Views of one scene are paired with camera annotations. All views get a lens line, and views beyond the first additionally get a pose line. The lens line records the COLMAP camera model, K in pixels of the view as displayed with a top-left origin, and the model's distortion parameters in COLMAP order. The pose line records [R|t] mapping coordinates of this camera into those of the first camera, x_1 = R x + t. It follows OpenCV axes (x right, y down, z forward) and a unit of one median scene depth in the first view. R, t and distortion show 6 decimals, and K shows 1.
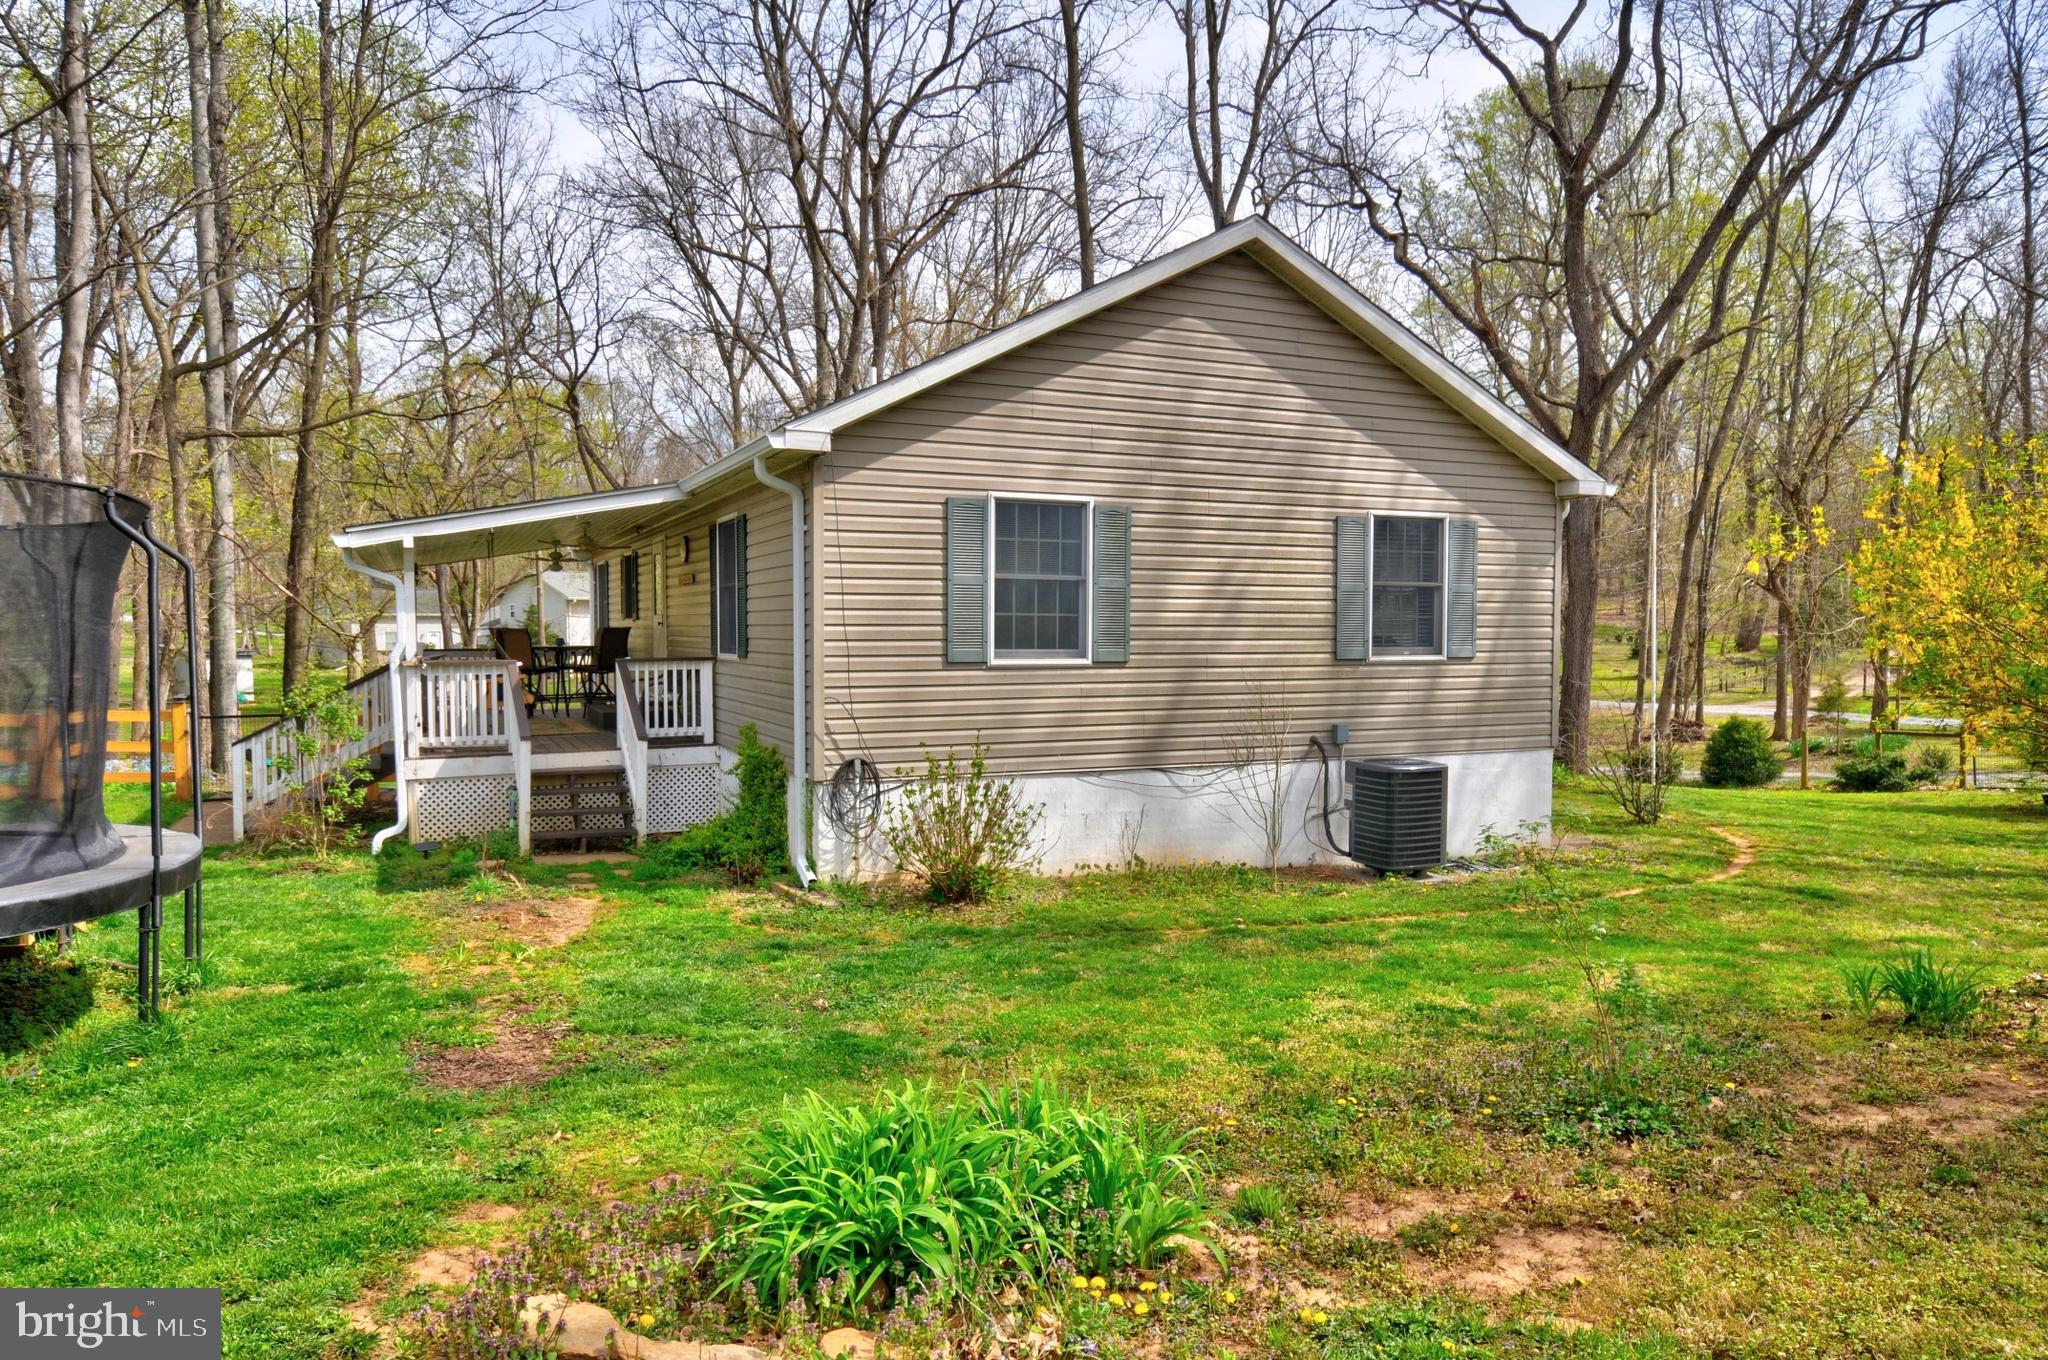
lens RADIAL K [[1361.4, 0, 1024.2], [0, 1361.4, 665.3], [0, 0, 1]] dist [-0.000764, -0.002546]
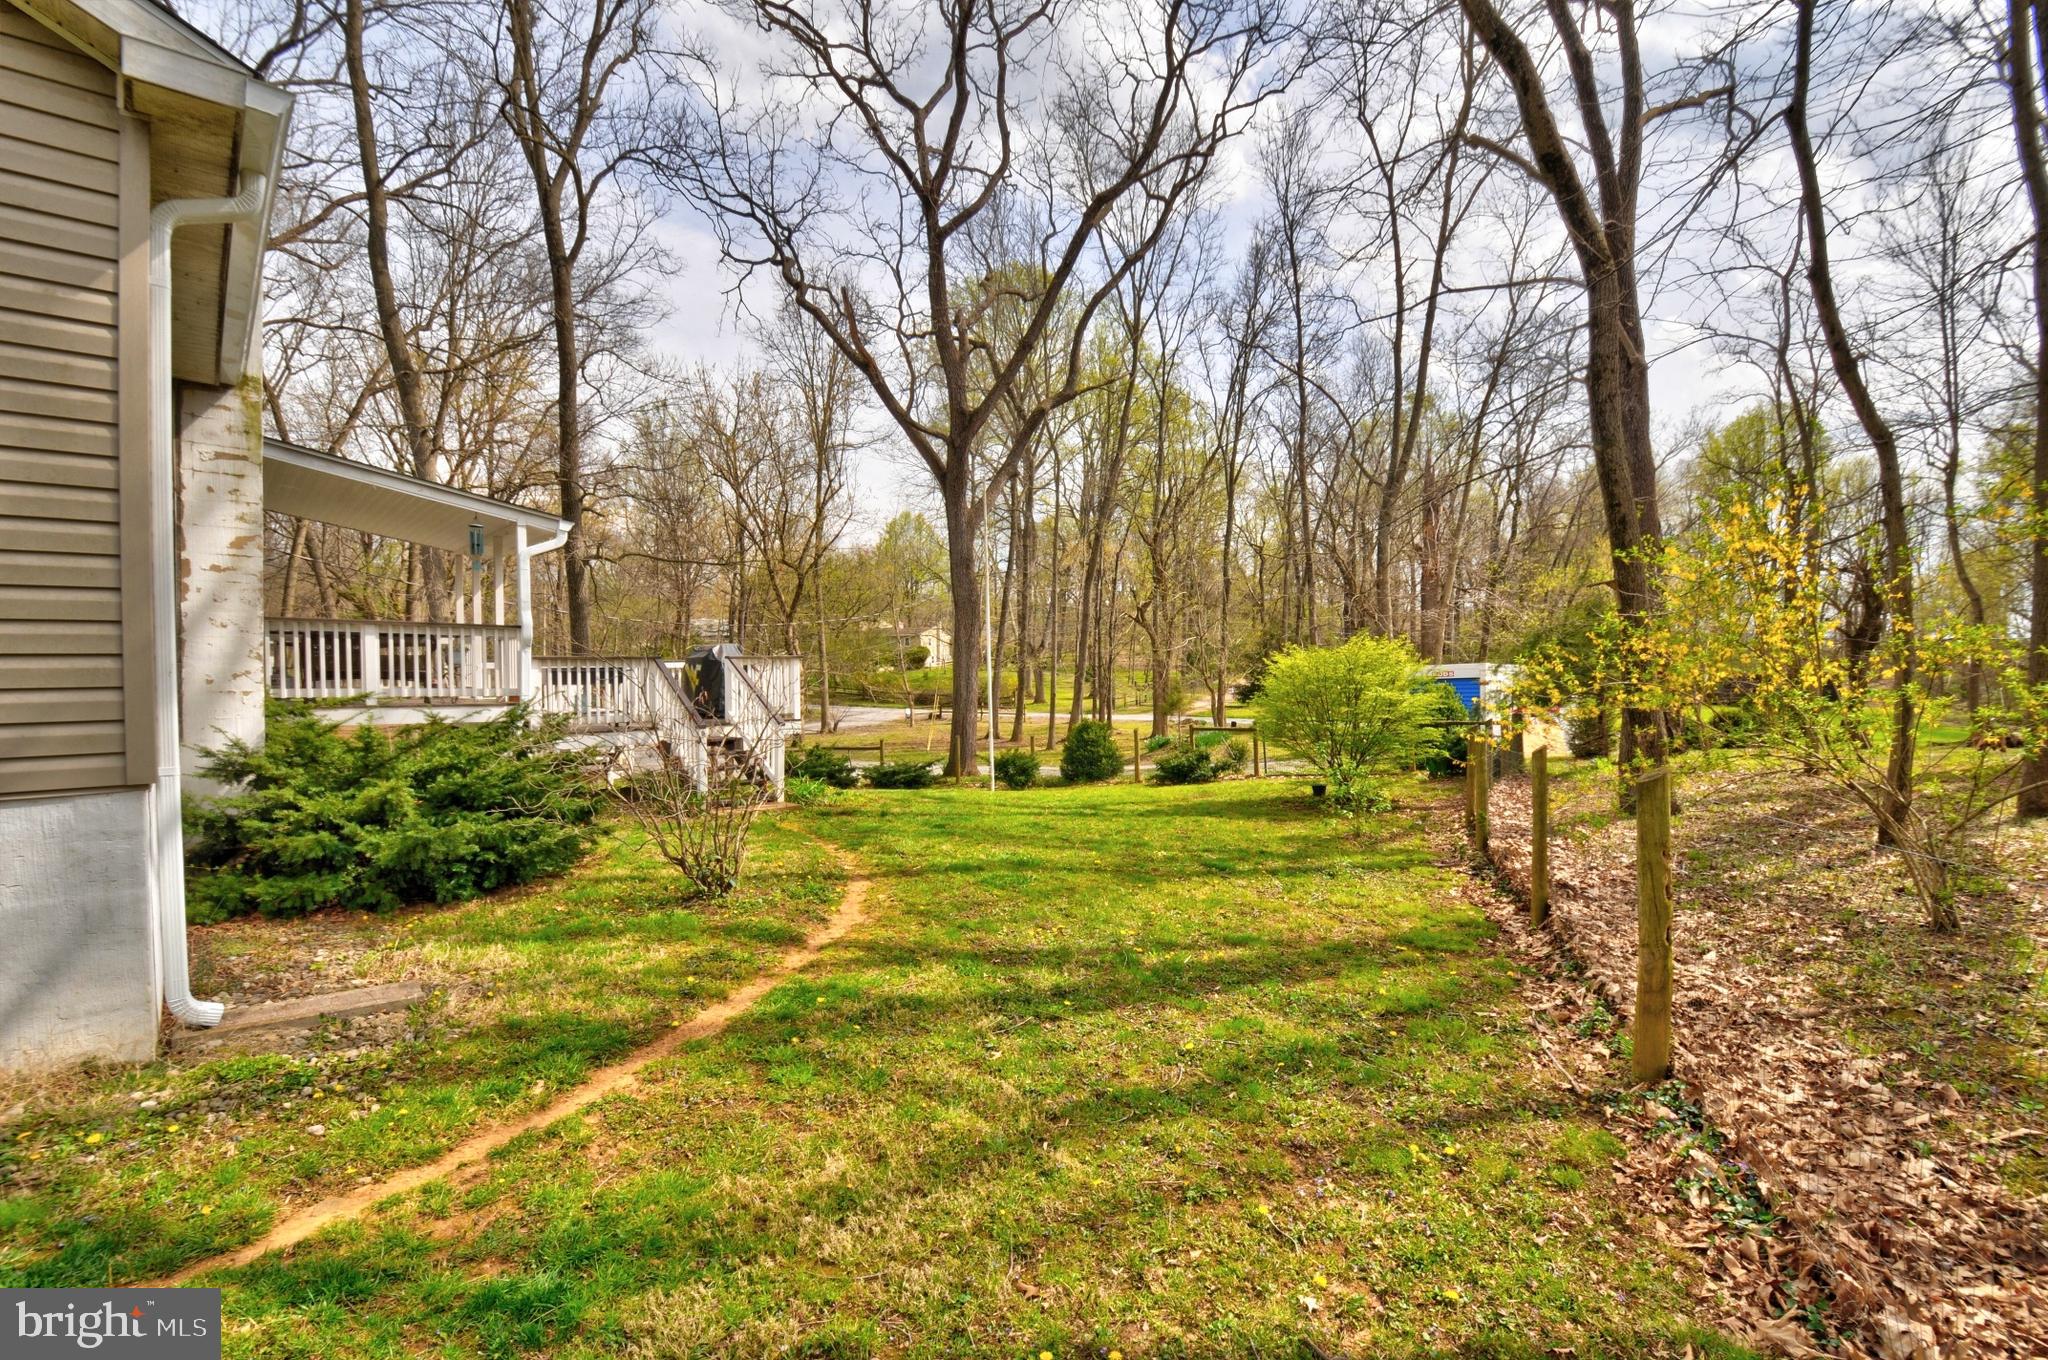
lens RADIAL K [[894.9, 0, 1030.3], [0, 894.9, 690.1], [0, 0, 1]] dist [-0.019418, -0.005855]
pose [[0.947625, -0.018327, 0.318860, 0.242062], [0.021573, 0.999745, -0.006649, 0.017056], [-0.318657, 0.013180, 0.947778, 0.310452]]
